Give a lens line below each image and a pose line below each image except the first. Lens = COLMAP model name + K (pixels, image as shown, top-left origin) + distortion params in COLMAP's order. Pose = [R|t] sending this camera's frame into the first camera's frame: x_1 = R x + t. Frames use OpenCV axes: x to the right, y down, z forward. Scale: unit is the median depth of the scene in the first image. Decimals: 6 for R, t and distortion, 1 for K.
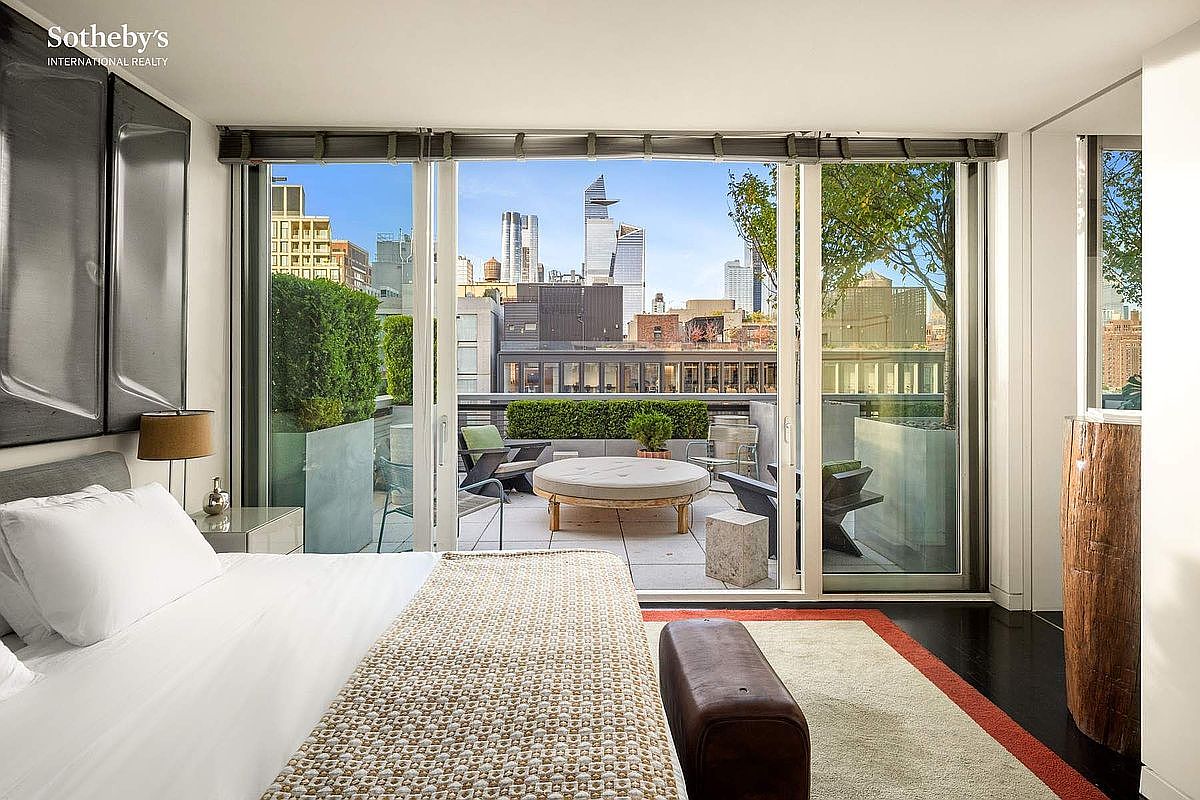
lens RADIAL K [[576.5, 0, 596.9], [0, 576.5, 371.7], [0, 0, 1]] dist [0.001635, -0.000246]
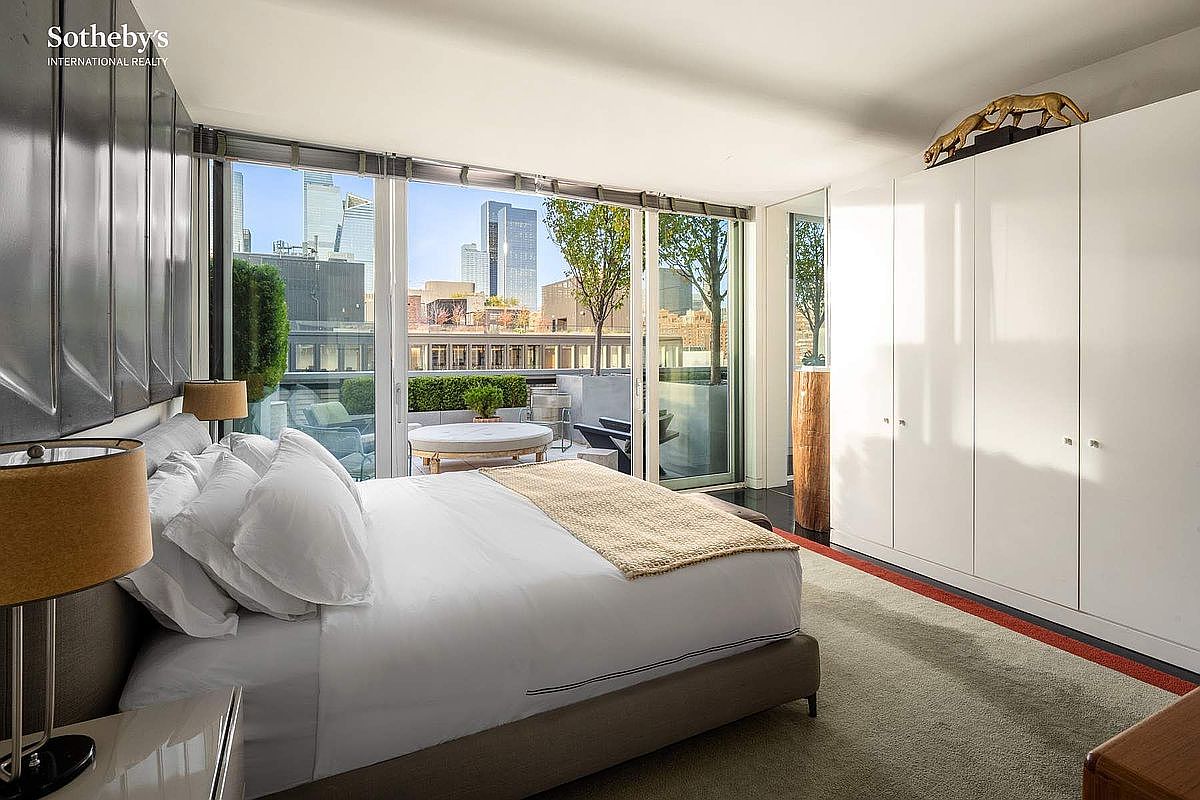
lens RADIAL K [[576.5, 0, 593.4], [0, 576.5, 356.3], [0, 0, 1]] dist [0.001635, -0.000246]
pose [[0.903093, -0.005121, 0.429415, -0.208786], [0.003545, 0.999984, 0.004470, 0.006669], [-0.429431, -0.002515, 0.903096, -0.151263]]
